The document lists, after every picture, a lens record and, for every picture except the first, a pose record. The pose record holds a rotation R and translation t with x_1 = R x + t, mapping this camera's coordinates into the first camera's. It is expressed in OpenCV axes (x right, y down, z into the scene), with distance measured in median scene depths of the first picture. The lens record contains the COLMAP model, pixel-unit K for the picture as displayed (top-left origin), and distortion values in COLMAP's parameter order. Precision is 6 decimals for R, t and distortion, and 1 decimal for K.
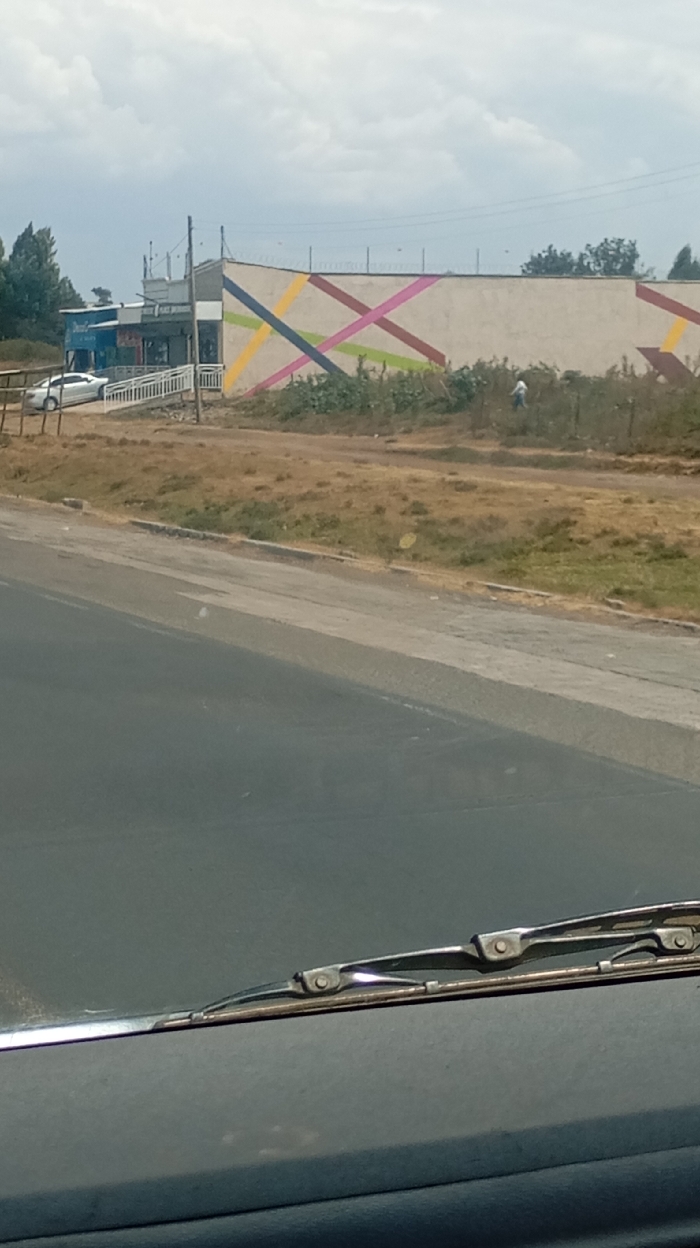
lens RADIAL K [[2531.1, 0, 350.1], [0, 2531.1, 624.4], [0, 0, 1]] dist [0.062925, 0.000000]
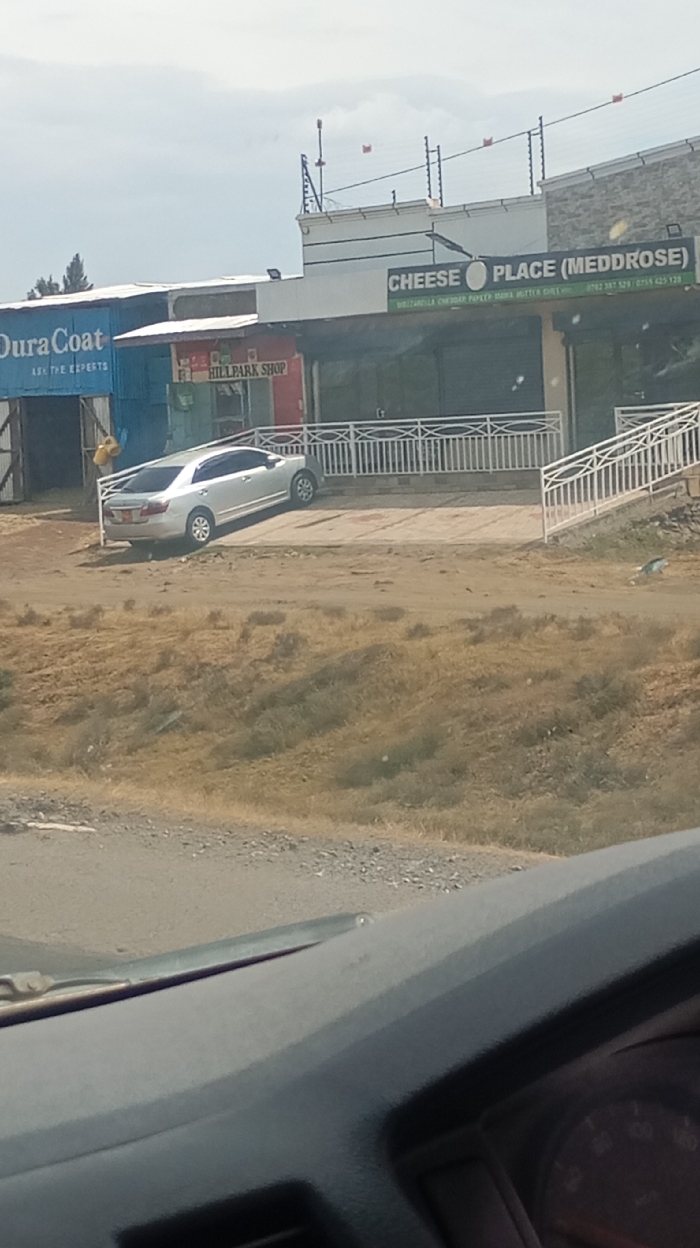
lens RADIAL K [[2758.7, 0, 350.1], [0, 2758.7, 623.4], [0, 0, 1]] dist [0.059663, 0.000000]
pose [[0.926358, -0.064964, 0.371000, -0.253543], [0.079653, 0.996524, -0.024391, -0.060448], [-0.368126, 0.052146, 0.928312, 0.605460]]
